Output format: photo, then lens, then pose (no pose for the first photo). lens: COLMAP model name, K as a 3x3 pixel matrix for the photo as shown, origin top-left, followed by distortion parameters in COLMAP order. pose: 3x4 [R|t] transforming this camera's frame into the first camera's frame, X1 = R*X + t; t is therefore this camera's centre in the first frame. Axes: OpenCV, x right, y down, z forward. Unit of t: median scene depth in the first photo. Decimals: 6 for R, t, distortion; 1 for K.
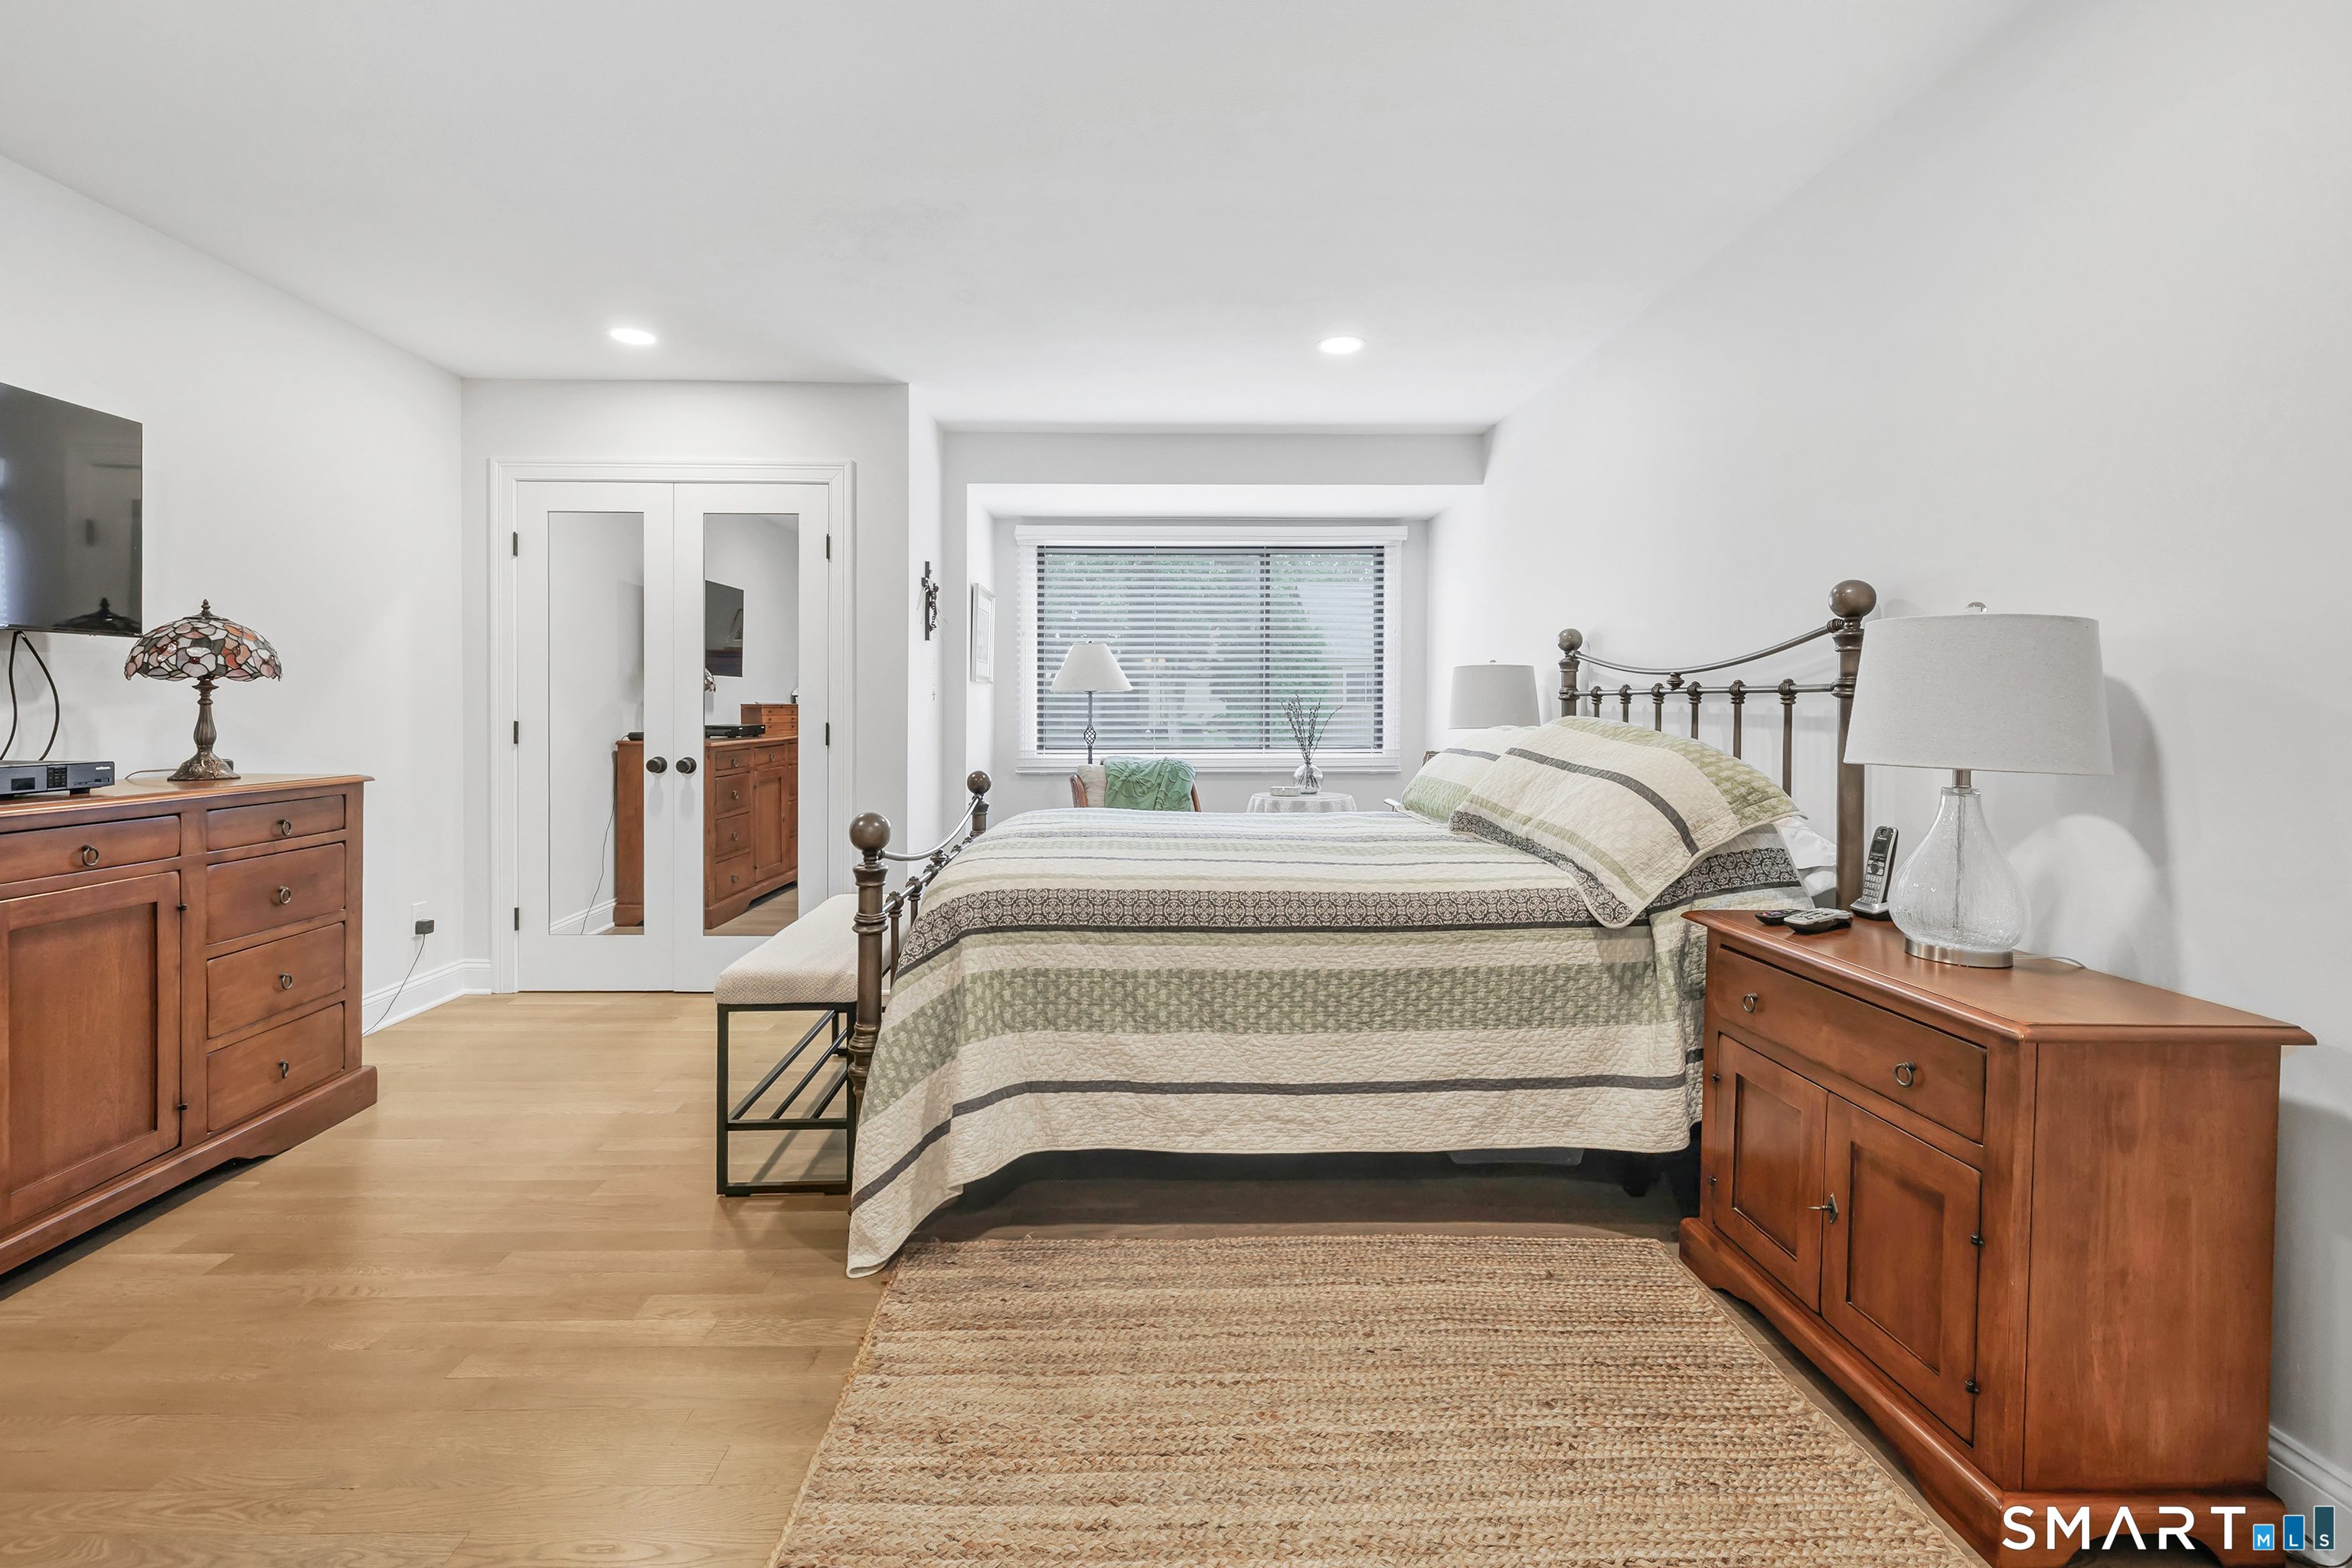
lens RADIAL K [[1075.2, 0, 1150.5], [0, 1075.2, 720.1], [0, 0, 1]] dist [-0.001363, 0.001854]
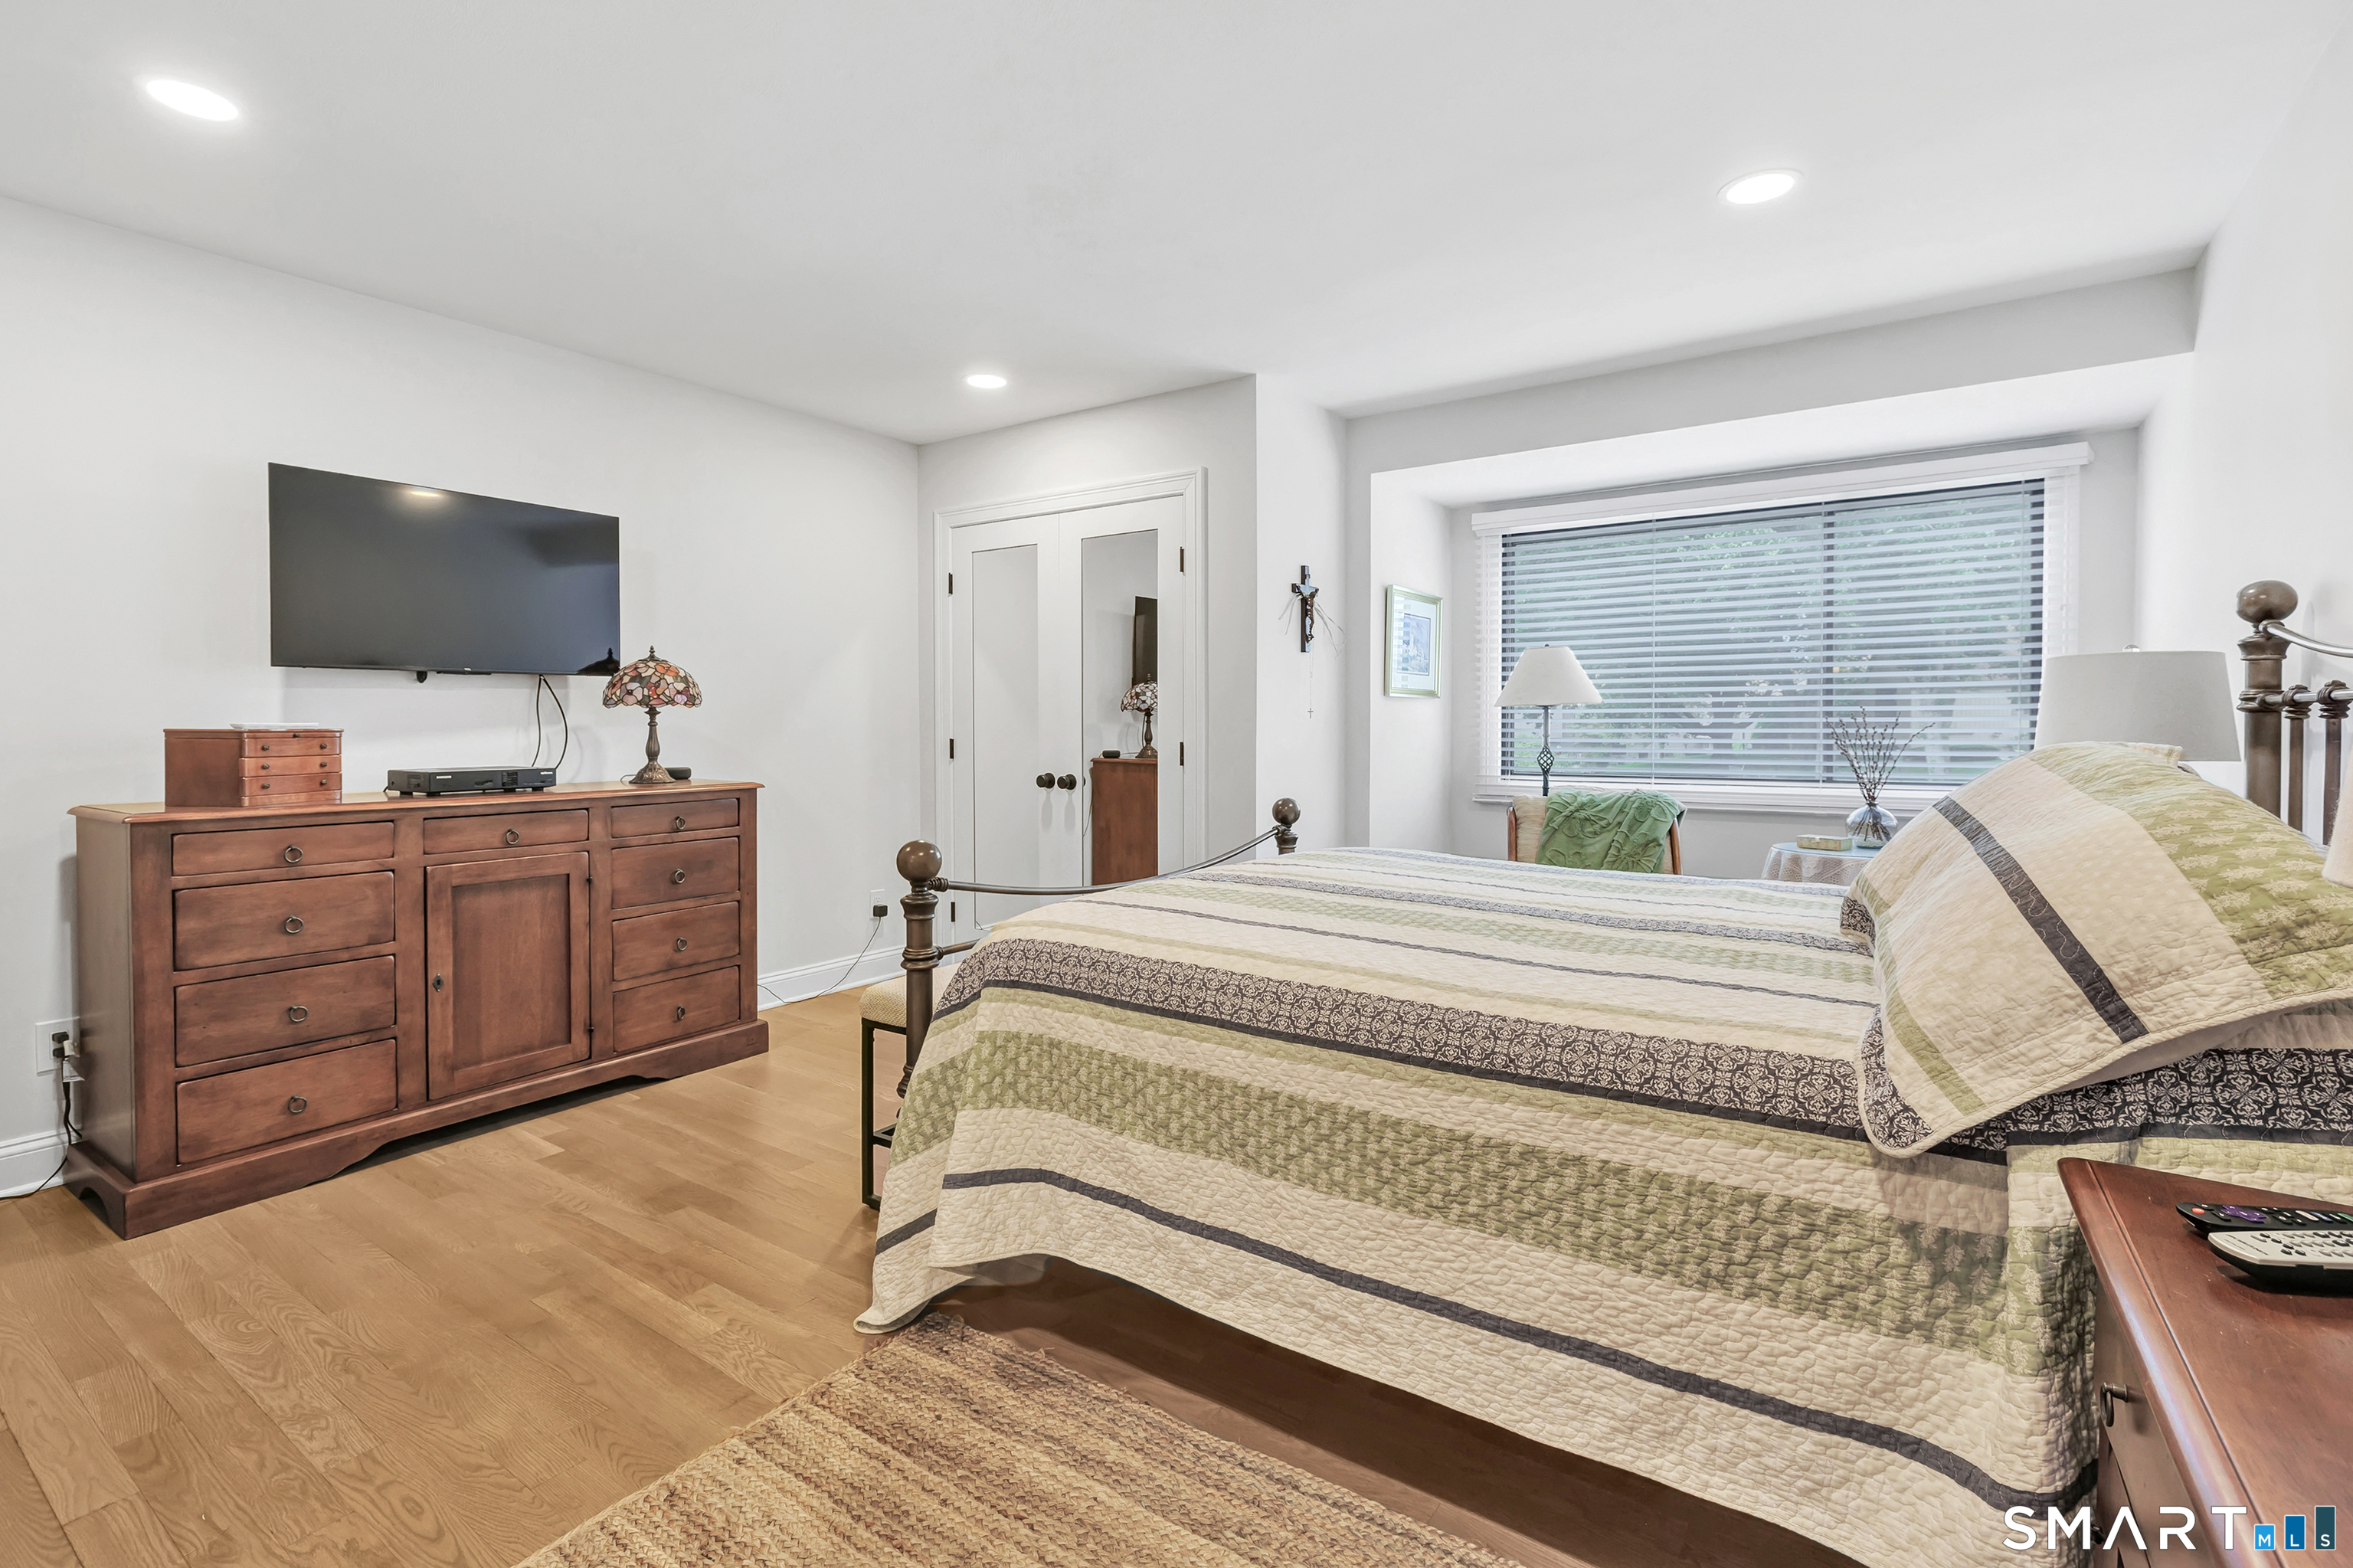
lens RADIAL K [[1075.7, 0, 1109.6], [0, 1075.7, 741.3], [0, 0, 1]] dist [-0.001363, 0.001854]
pose [[0.794649, 0.006695, -0.607032, 0.434715], [-0.004276, 0.999976, 0.005432, -0.006280], [0.607054, -0.001720, 0.794659, 0.353480]]
